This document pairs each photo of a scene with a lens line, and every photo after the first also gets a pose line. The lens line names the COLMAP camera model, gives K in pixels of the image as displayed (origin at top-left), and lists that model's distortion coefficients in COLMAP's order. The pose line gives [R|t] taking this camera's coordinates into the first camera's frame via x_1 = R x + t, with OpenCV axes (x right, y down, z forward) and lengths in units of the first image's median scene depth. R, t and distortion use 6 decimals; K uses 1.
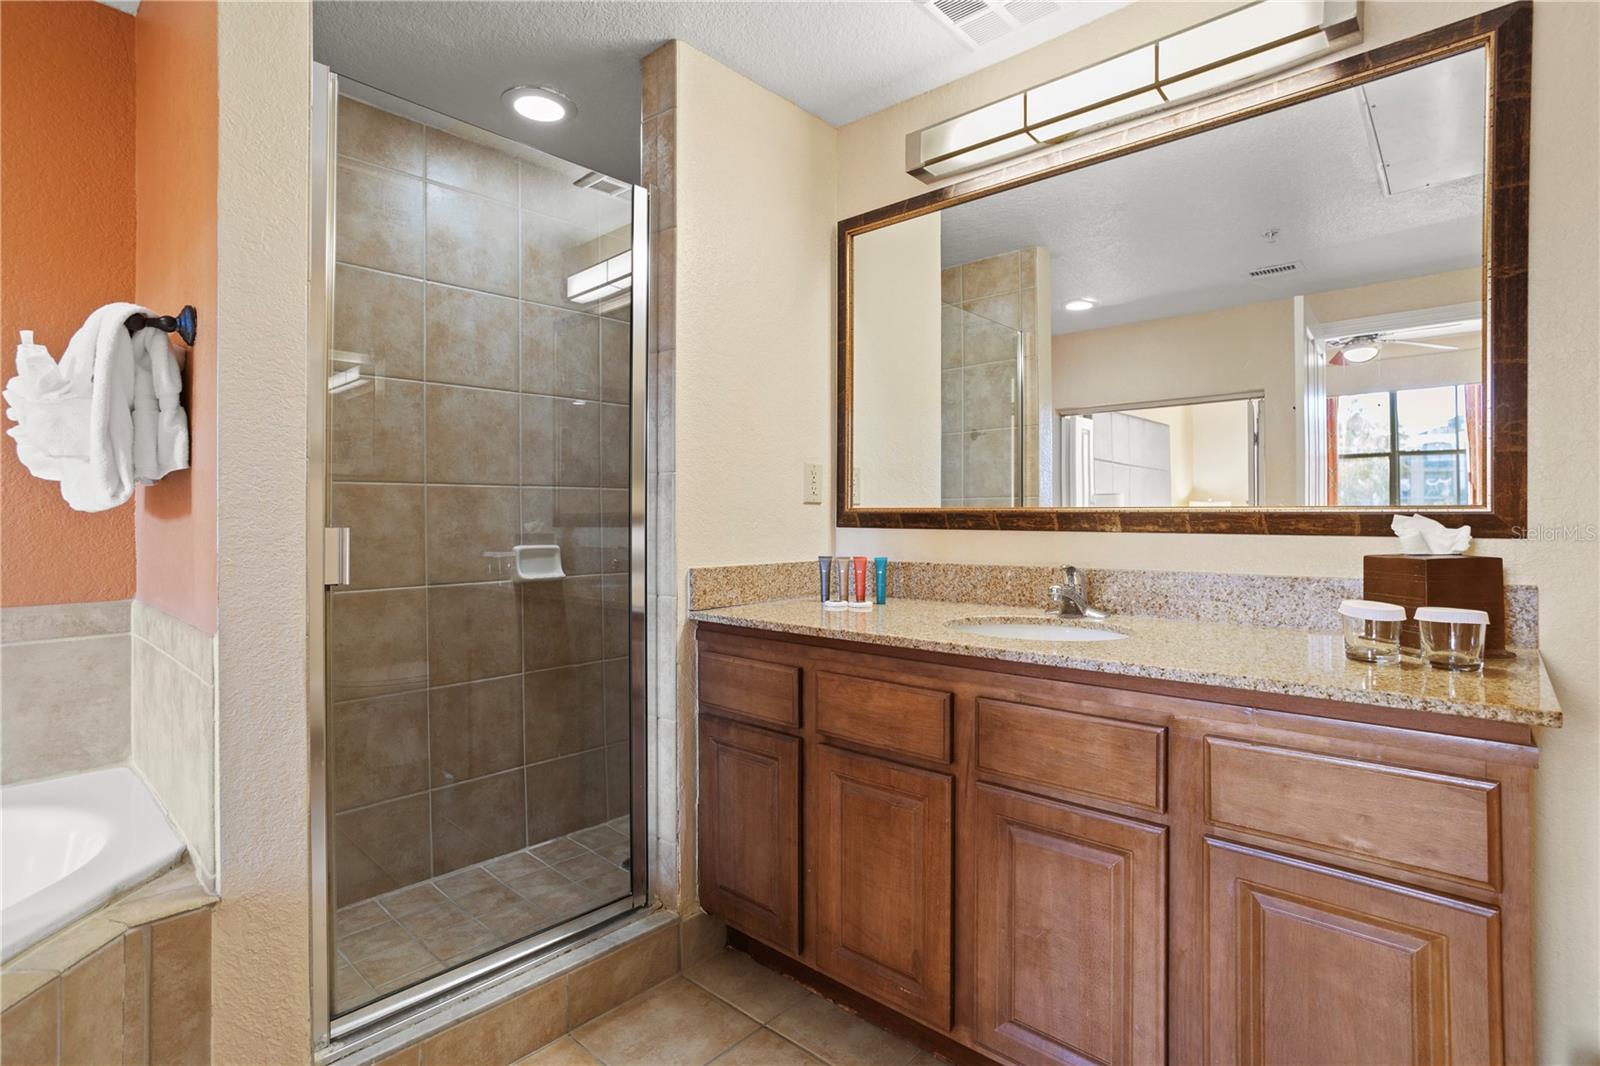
lens RADIAL K [[783.1, 0, 804.6], [0, 783.1, 513.7], [0, 0, 1]] dist [-0.056336, 0.037284]
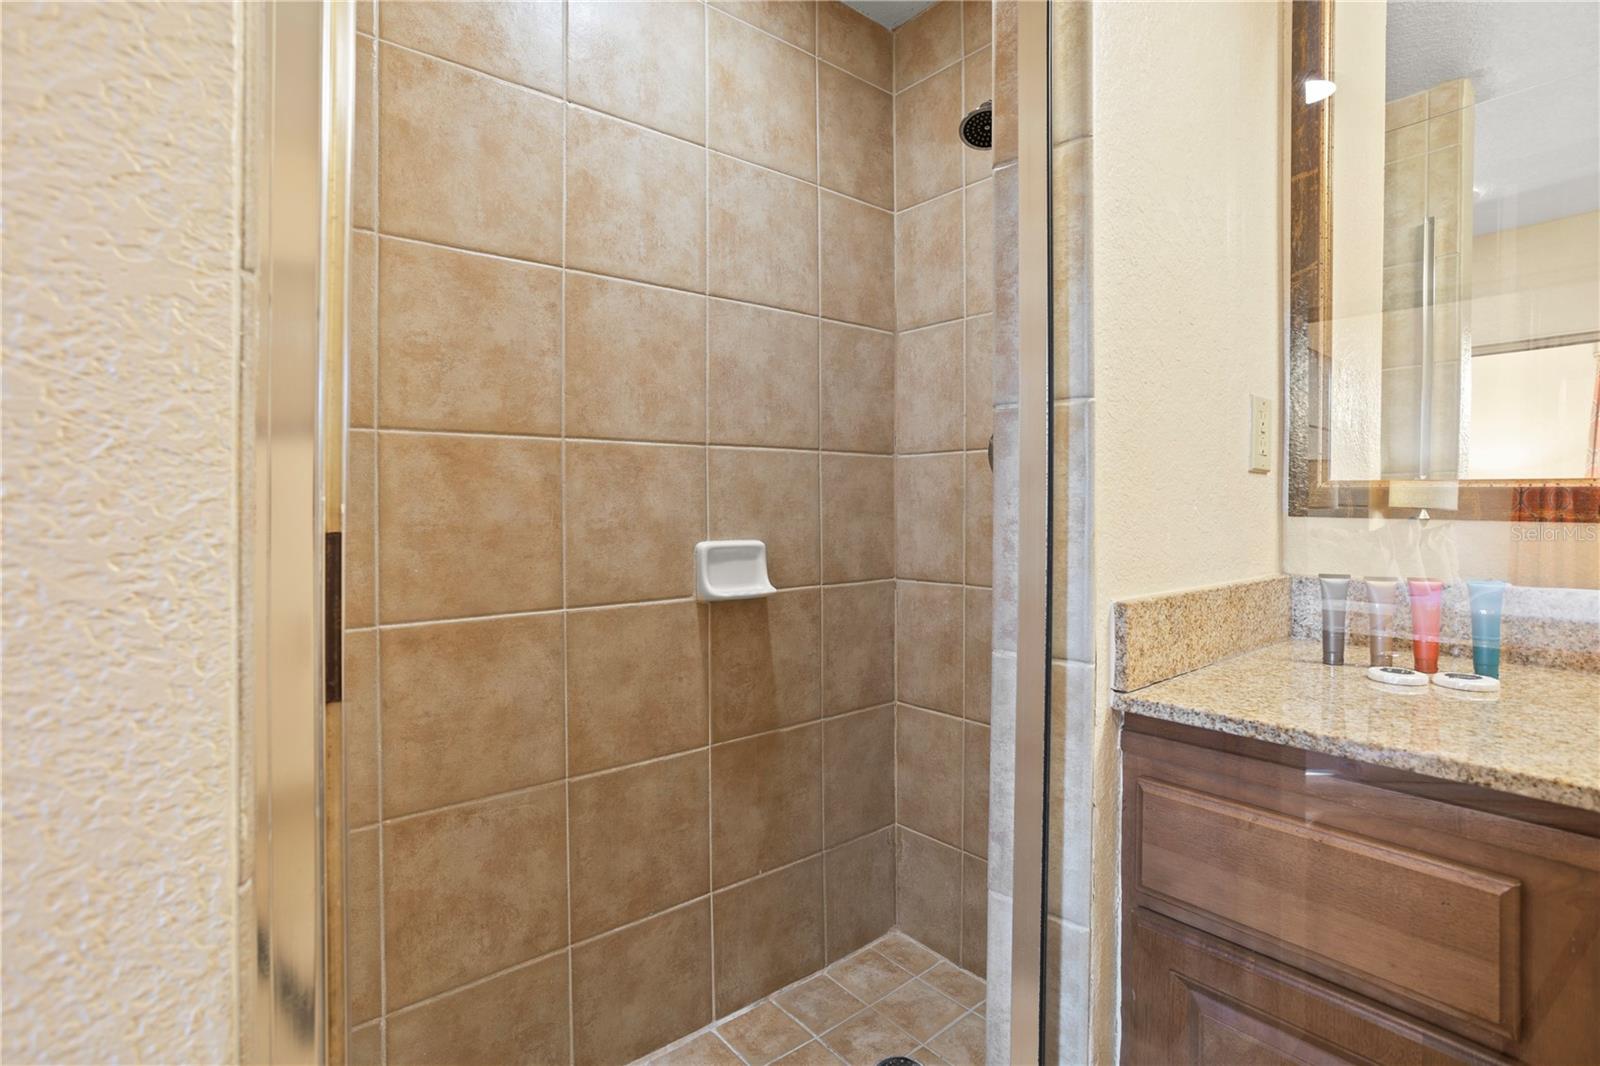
lens RADIAL K [[786.2, 0, 799.8], [0, 786.2, 499.5], [0, 0, 1]] dist [-0.061295, 0.038330]
pose [[0.991571, 0.005160, -0.129463, -0.222195], [-0.004916, 0.999985, 0.002201, 0.006269], [0.129473, -0.001546, 0.991582, 0.409382]]
